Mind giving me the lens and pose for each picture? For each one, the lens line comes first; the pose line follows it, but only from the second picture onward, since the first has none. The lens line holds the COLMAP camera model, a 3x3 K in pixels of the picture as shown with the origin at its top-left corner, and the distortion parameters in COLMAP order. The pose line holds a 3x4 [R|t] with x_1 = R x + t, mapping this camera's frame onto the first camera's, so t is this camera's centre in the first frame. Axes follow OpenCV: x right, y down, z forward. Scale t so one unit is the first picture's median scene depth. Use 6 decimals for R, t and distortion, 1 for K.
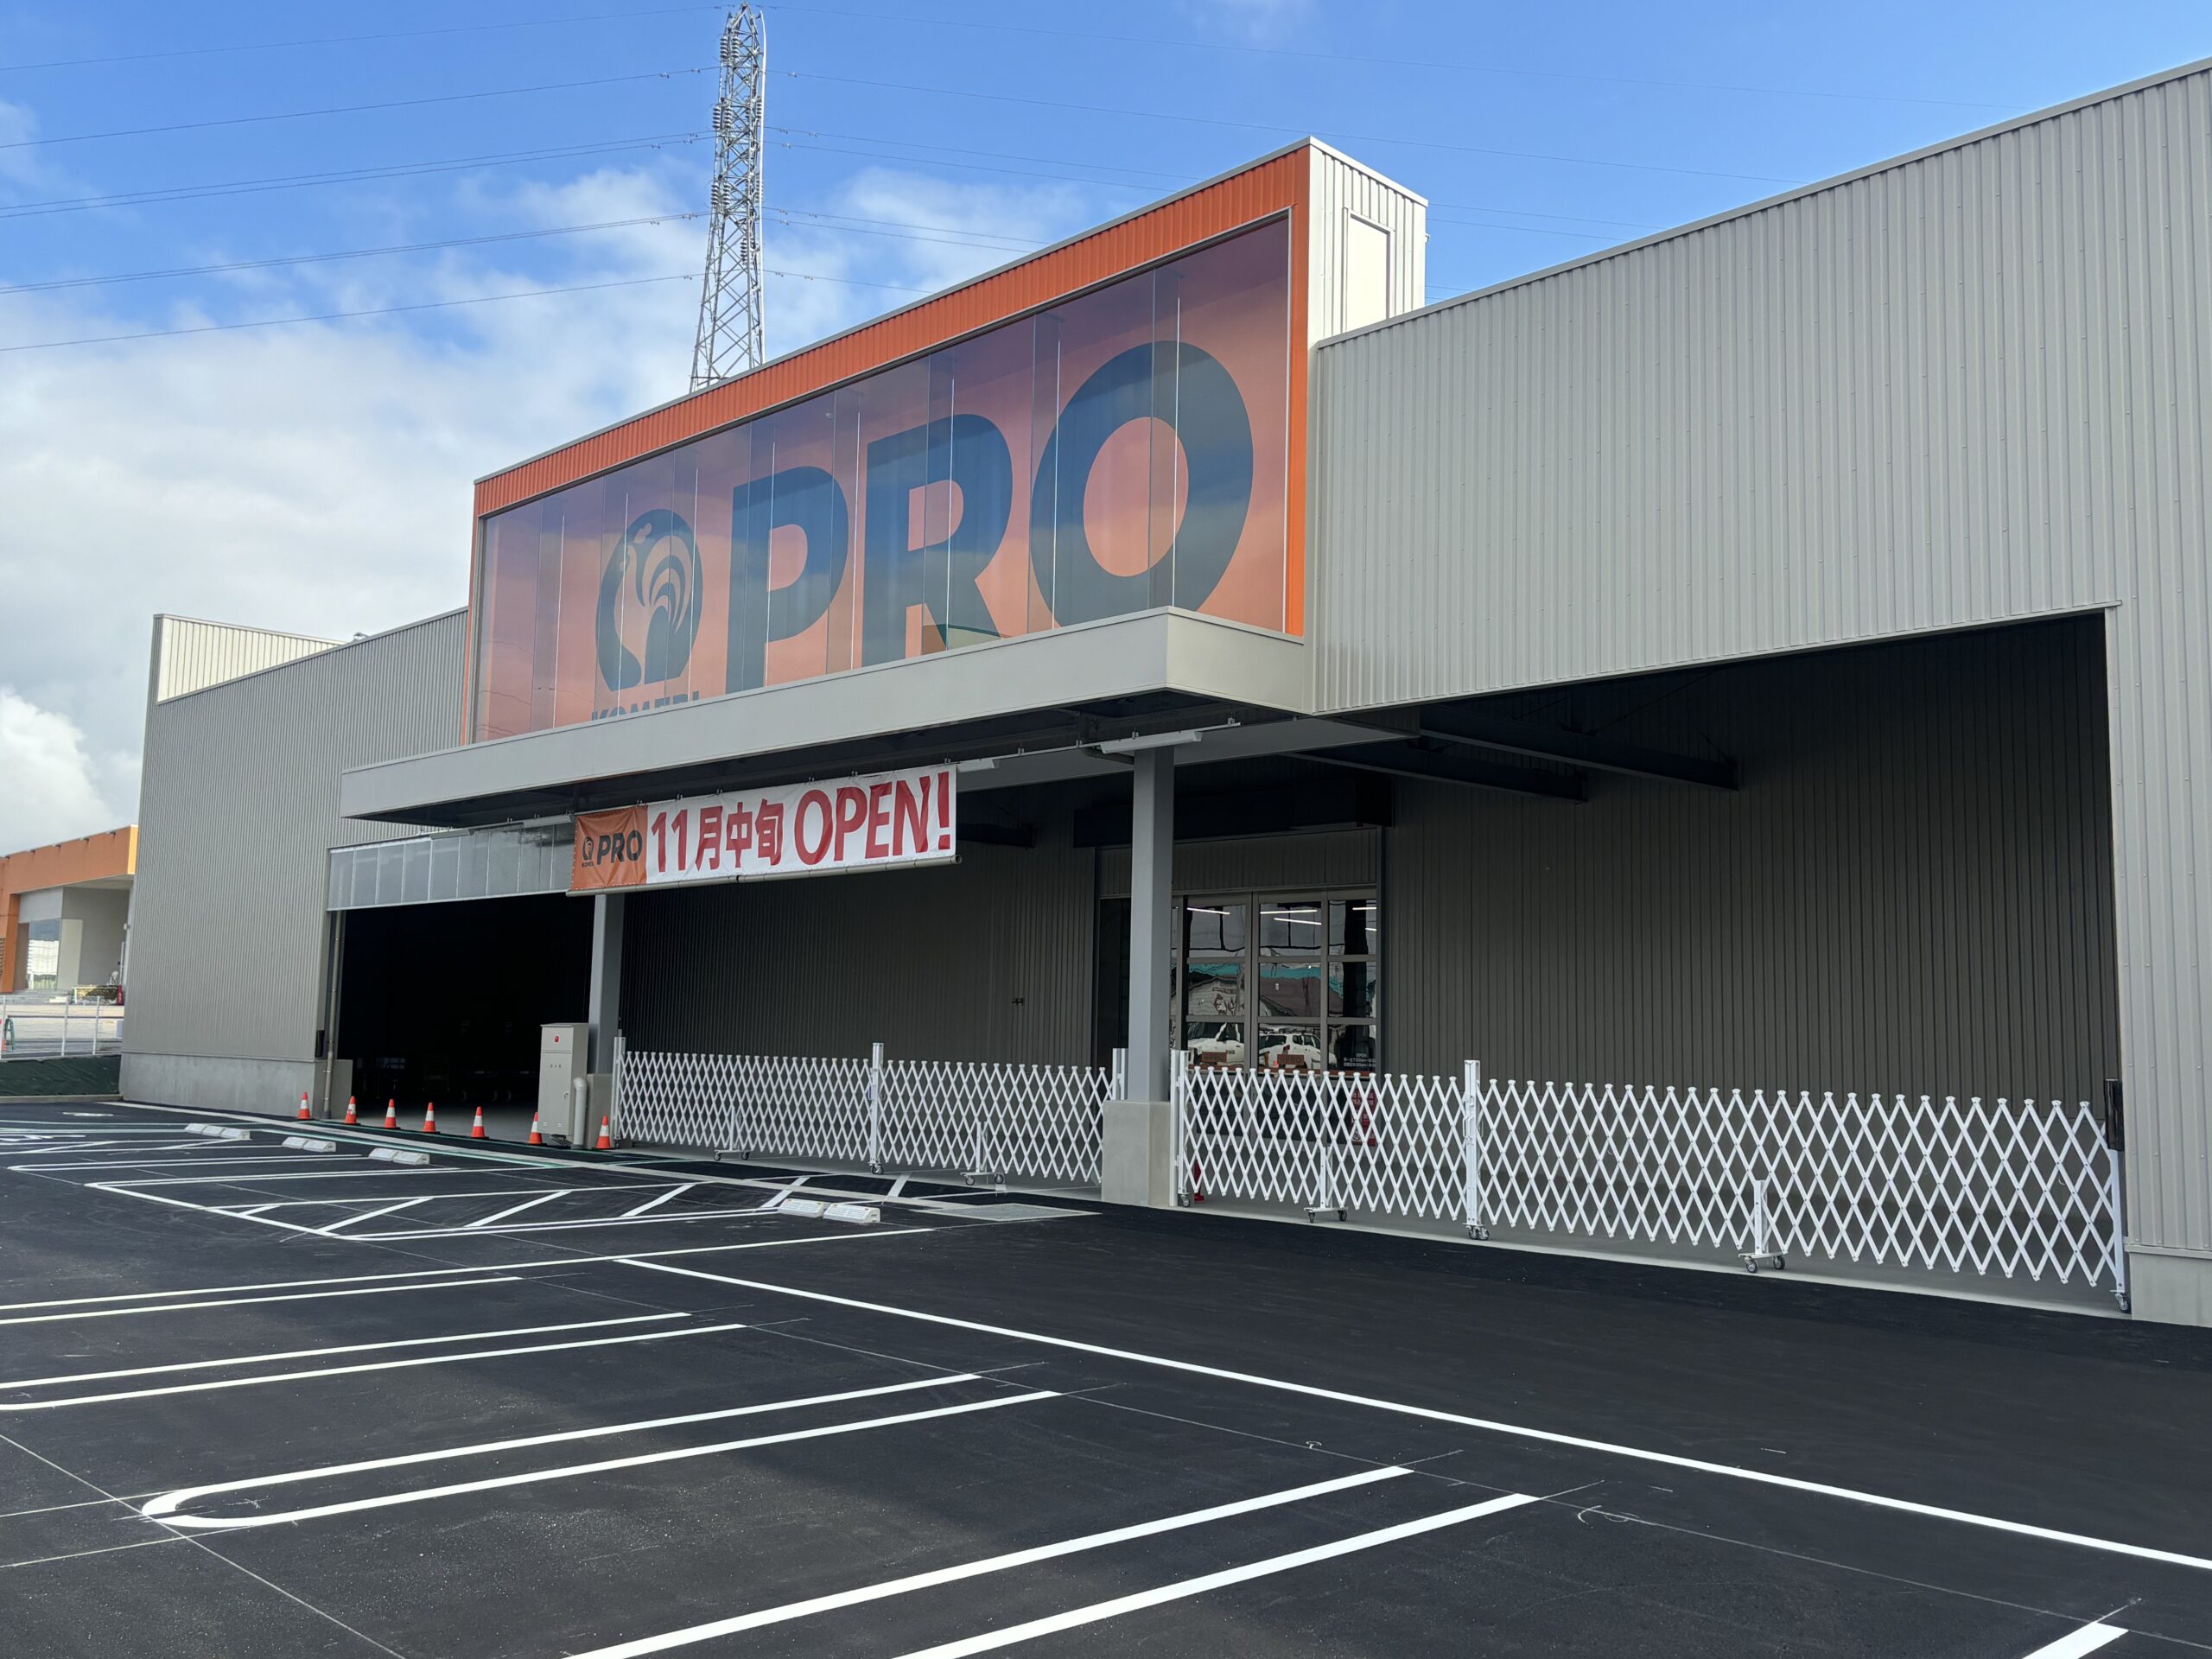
lens RADIAL K [[1987.8, 0, 1103.5], [0, 1987.8, 822.1], [0, 0, 1]] dist [-0.012180, -0.002753]
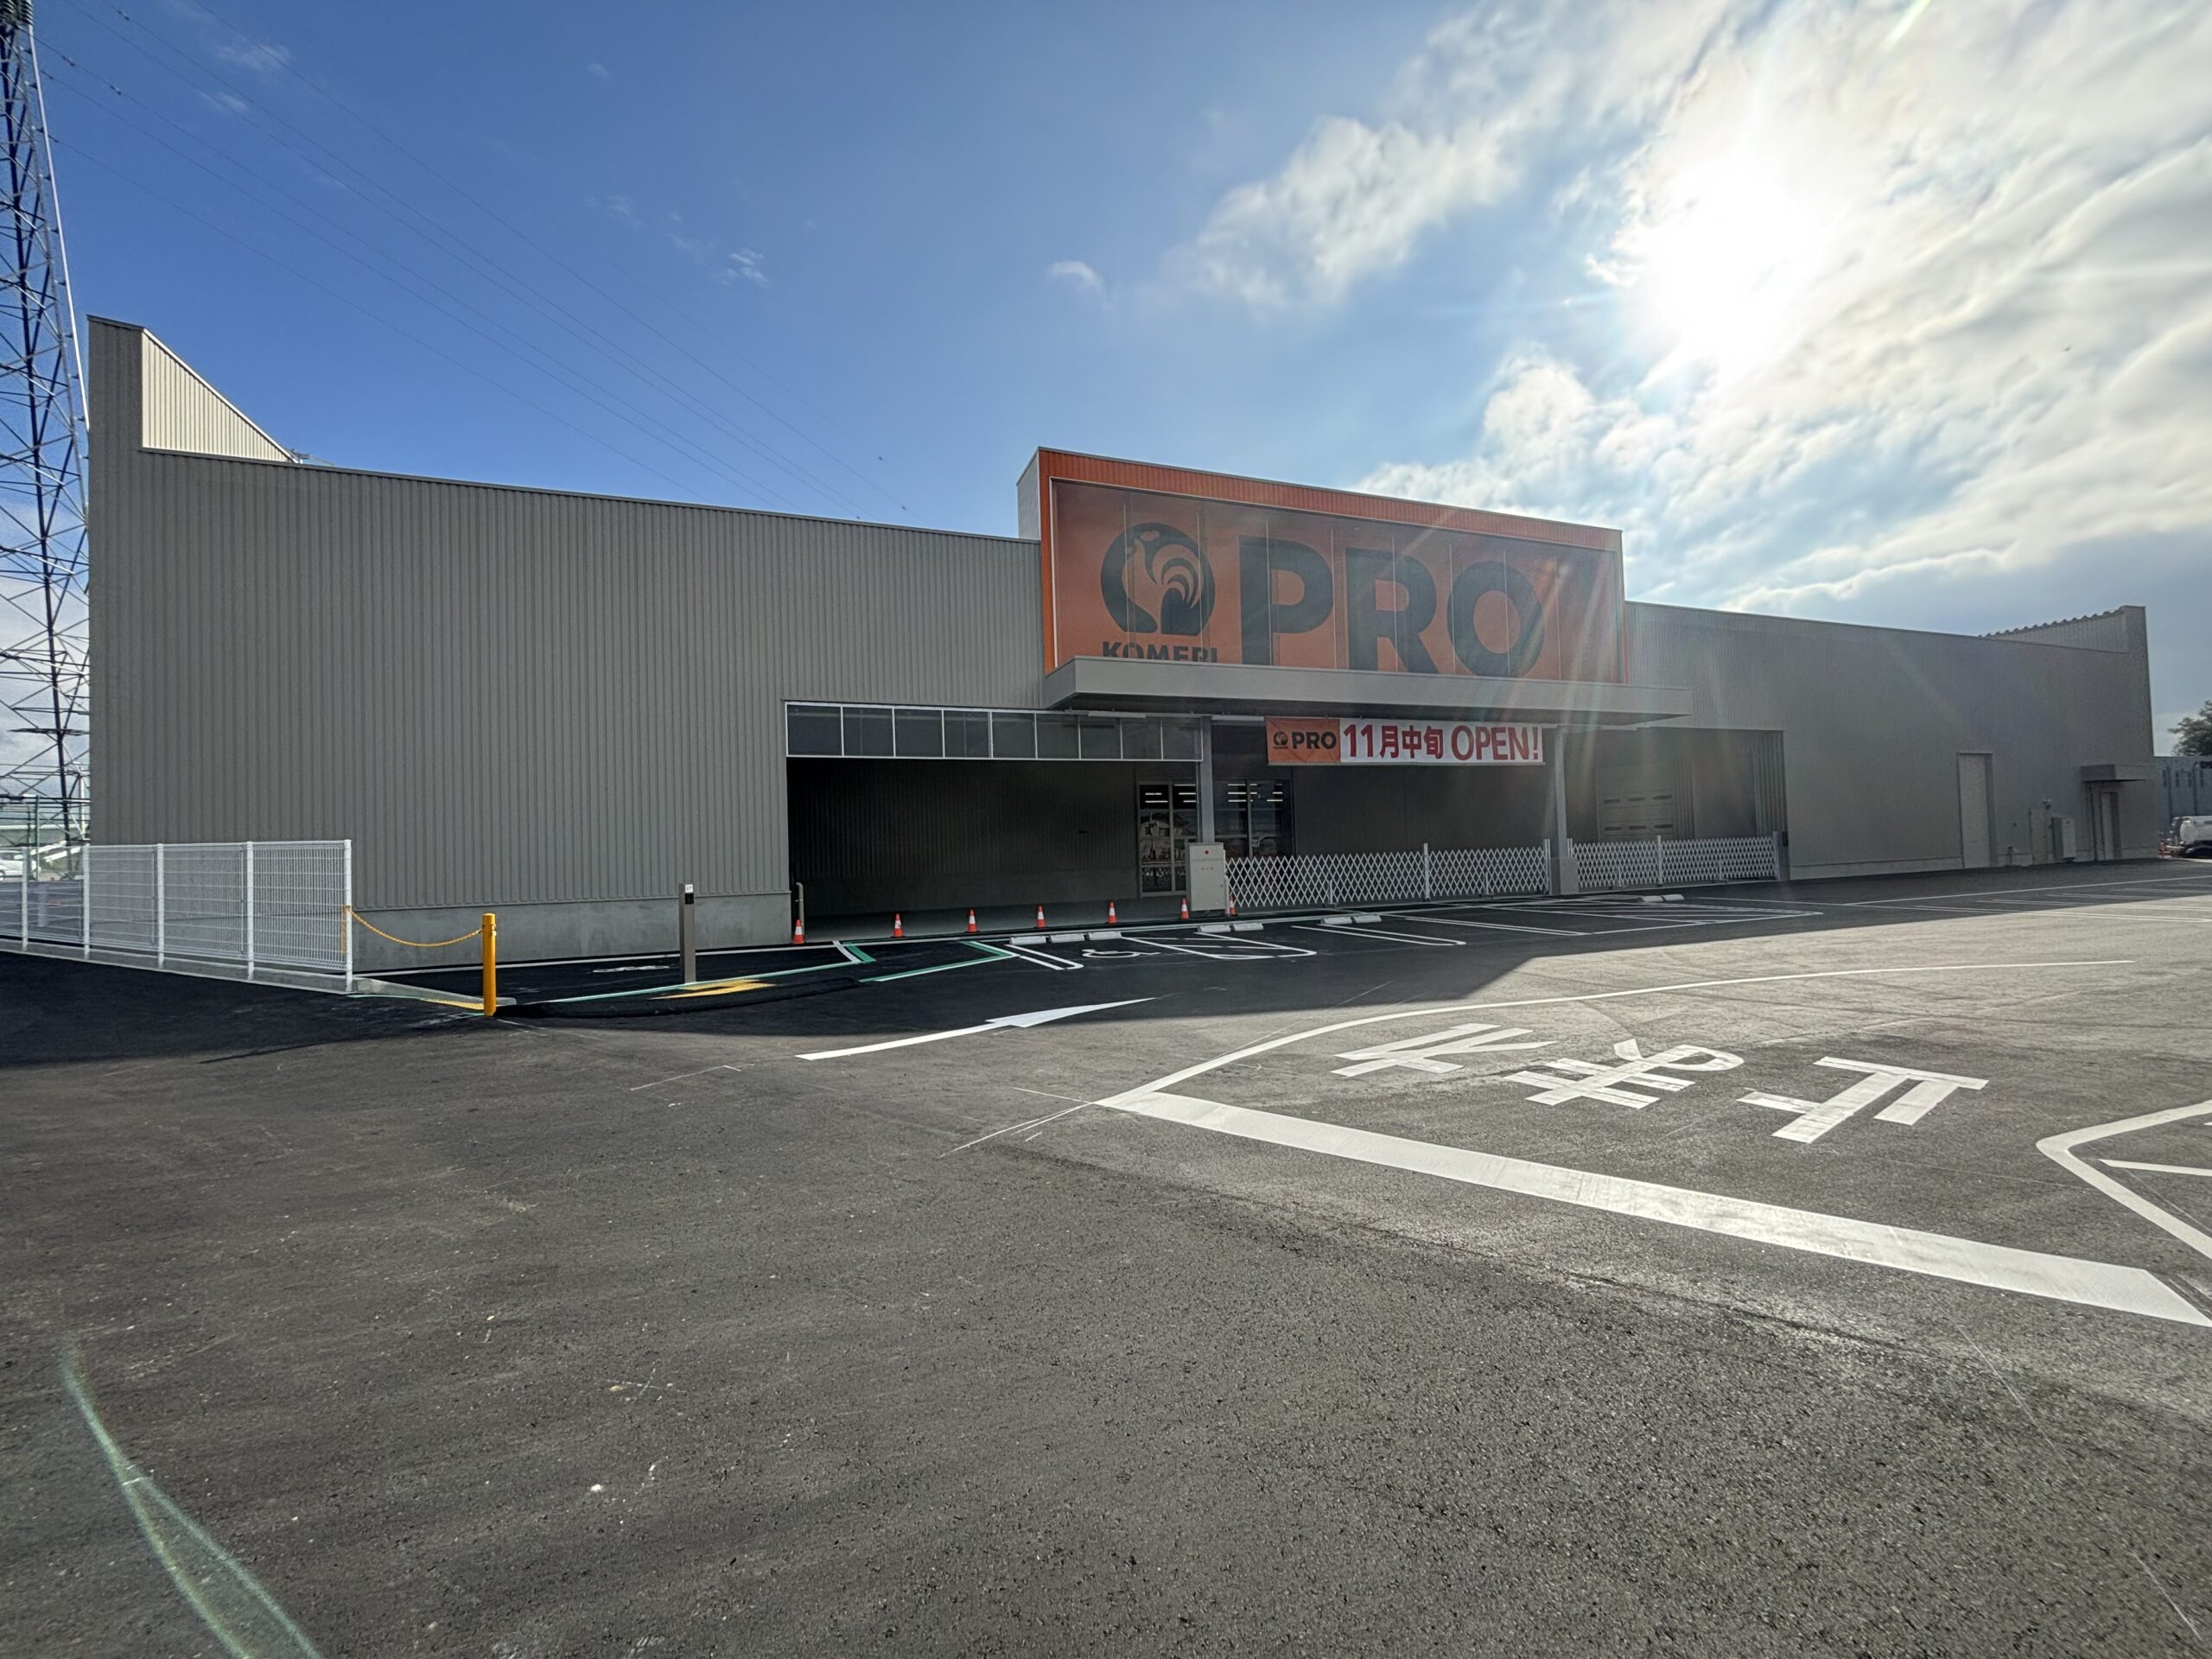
lens RADIAL K [[889.0, 0, 1095.5], [0, 889.0, 835.6], [0, 0, 1]] dist [0.002624, 0.000033]
pose [[0.401076, -0.021741, 0.915787, -1.133007], [-0.062738, 0.996719, 0.051138, 0.074570], [-0.913894, -0.077965, 0.398396, 0.923918]]
